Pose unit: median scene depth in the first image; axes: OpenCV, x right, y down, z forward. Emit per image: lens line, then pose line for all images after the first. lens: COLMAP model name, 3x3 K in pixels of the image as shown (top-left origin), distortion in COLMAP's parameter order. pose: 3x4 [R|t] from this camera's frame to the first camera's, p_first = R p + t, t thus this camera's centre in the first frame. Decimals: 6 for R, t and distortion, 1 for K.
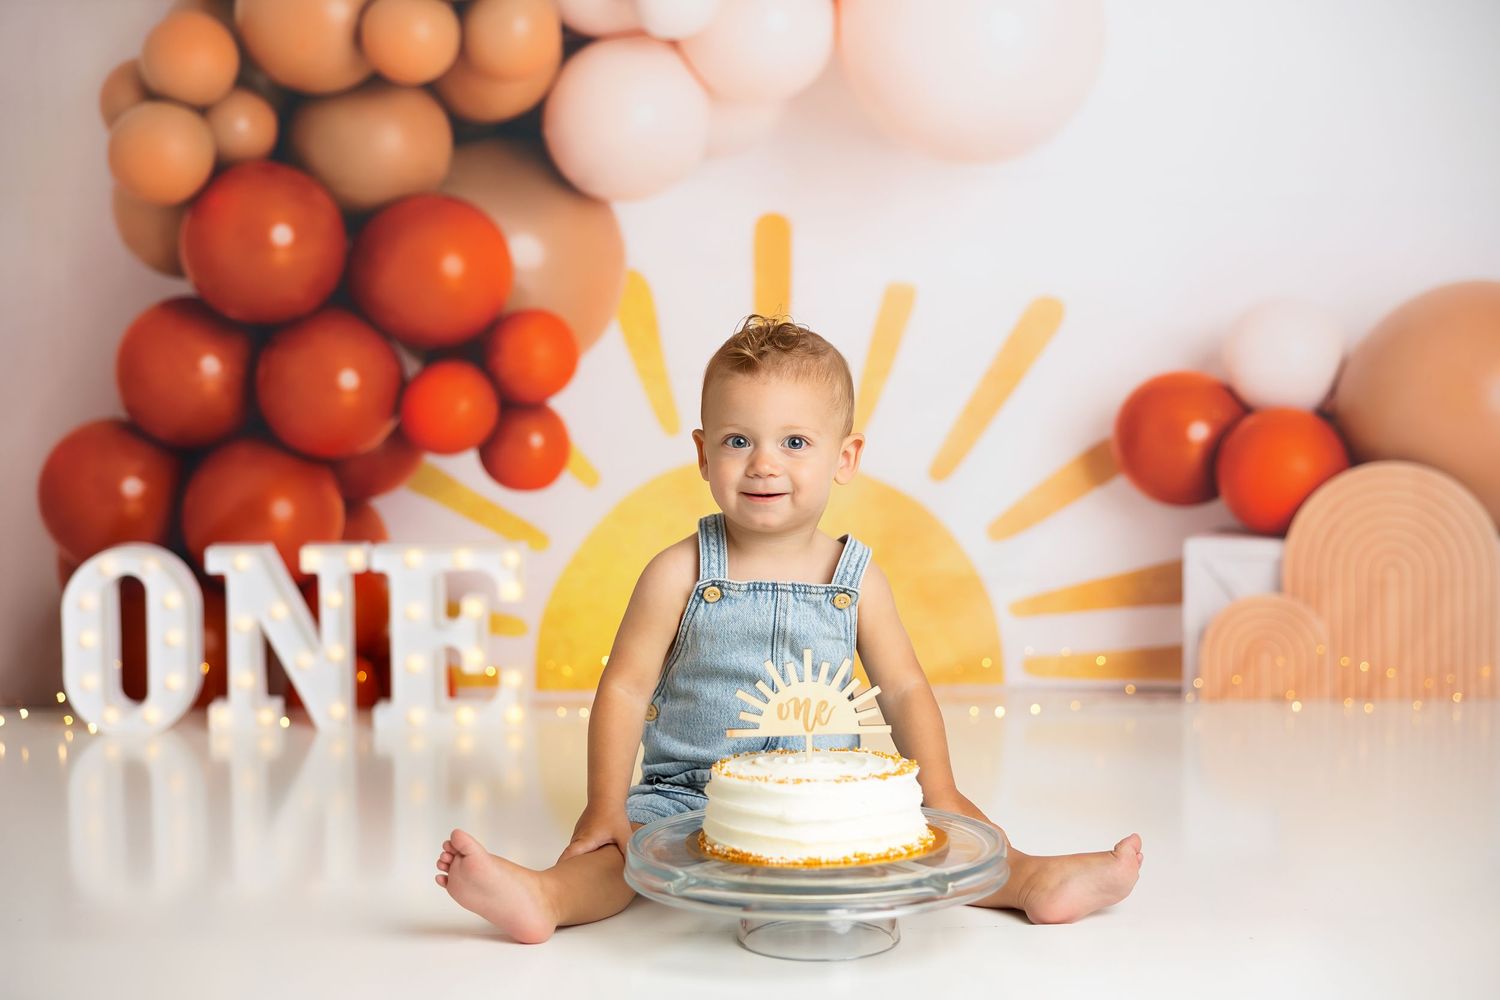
lens RADIAL K [[2219.3, 0, 725.7], [0, 2219.3, 483.2], [0, 0, 1]] dist [0.008966, 0.000000]
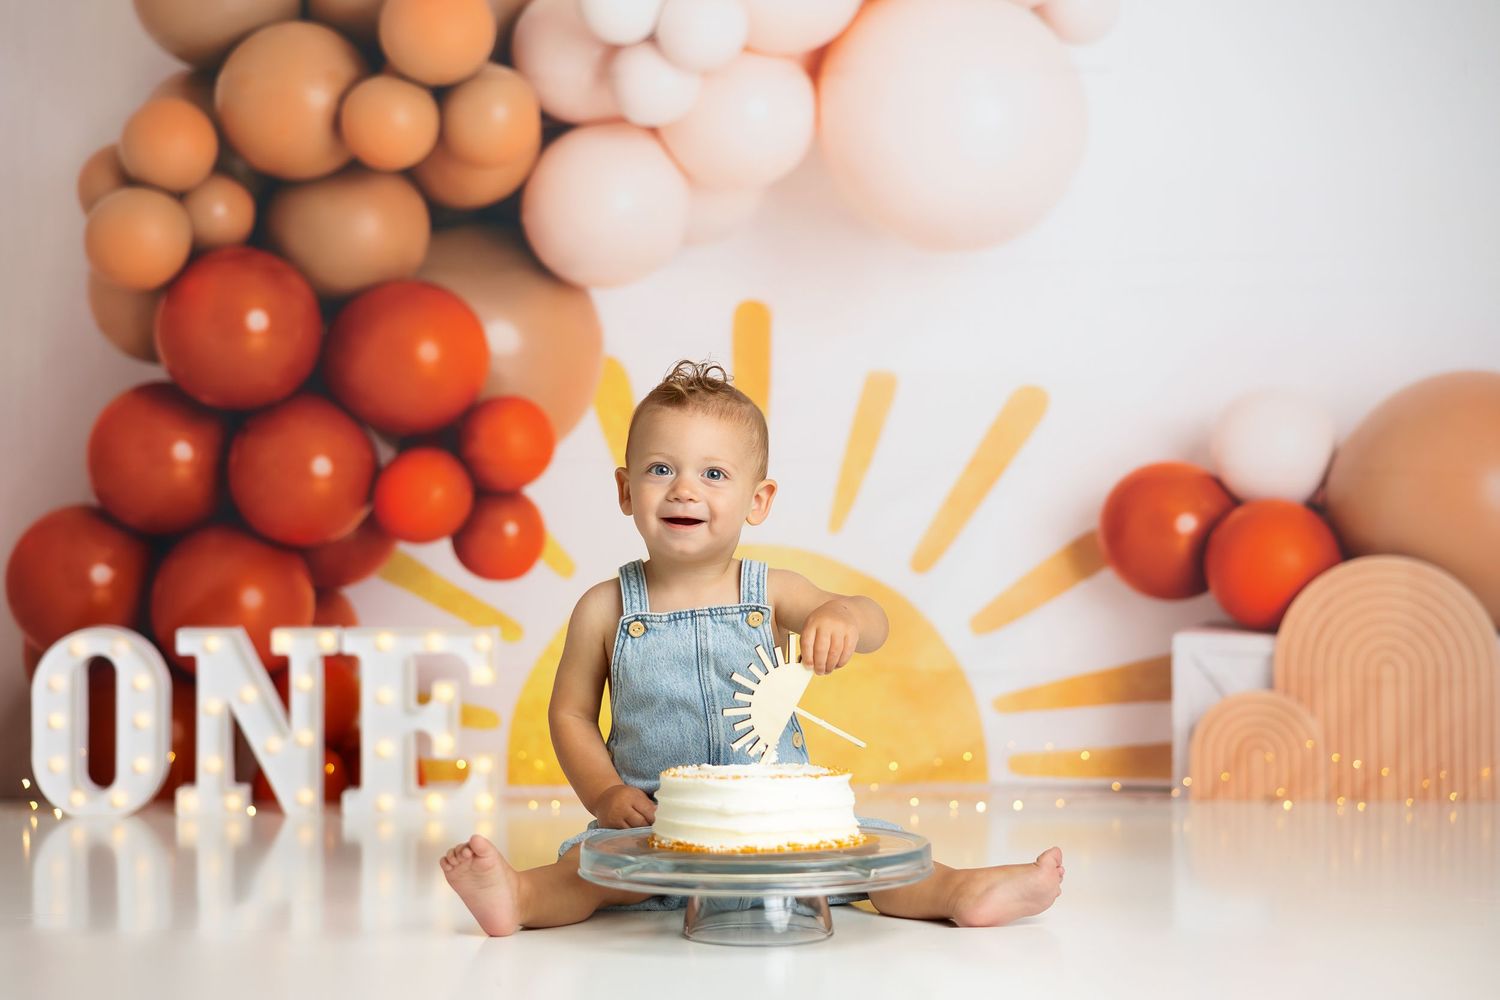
lens RADIAL K [[2837.2, 0, 724.1], [0, 2837.2, 482.9], [0, 0, 1]] dist [0.008740, 0.000000]
pose [[0.999765, 0.004776, -0.021143, 0.035822], [-0.006316, 0.997284, -0.073381, 0.052221], [0.020735, 0.073497, 0.997080, -0.254304]]
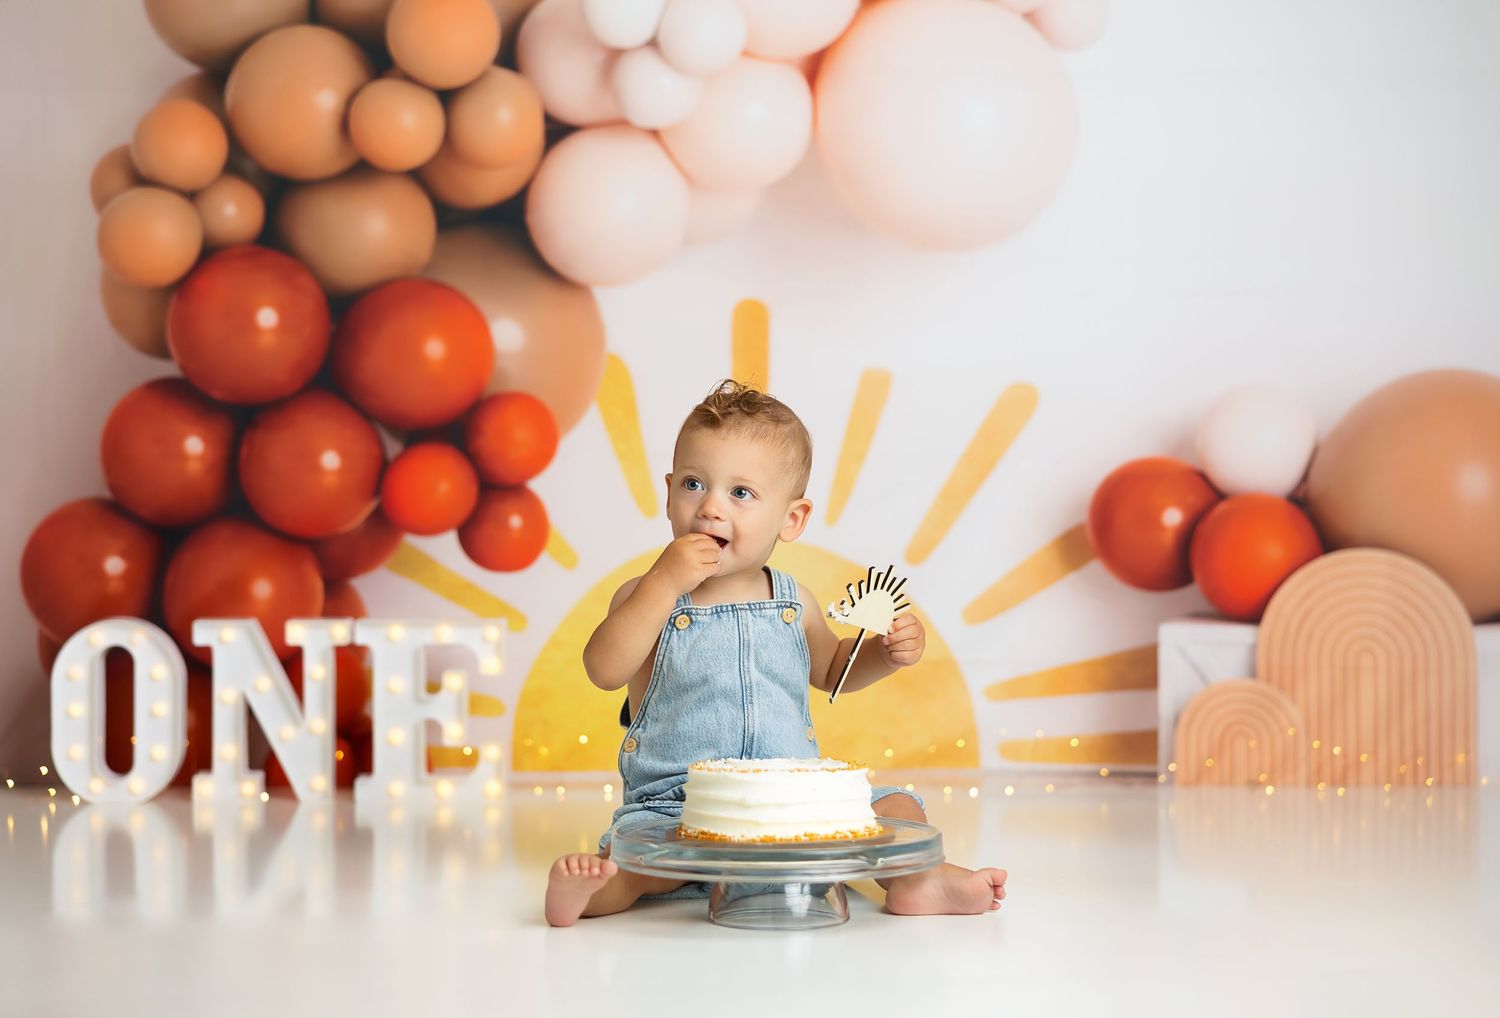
lens RADIAL K [[2945.8, 0, 725.5], [0, 2945.8, 478.8], [0, 0, 1]] dist [0.015823, 0.000000]
pose [[0.999980, 0.005961, -0.001870, 0.012596], [-0.006064, 0.998124, -0.060929, 0.042370], [0.001503, 0.060939, 0.998140, -0.338944]]
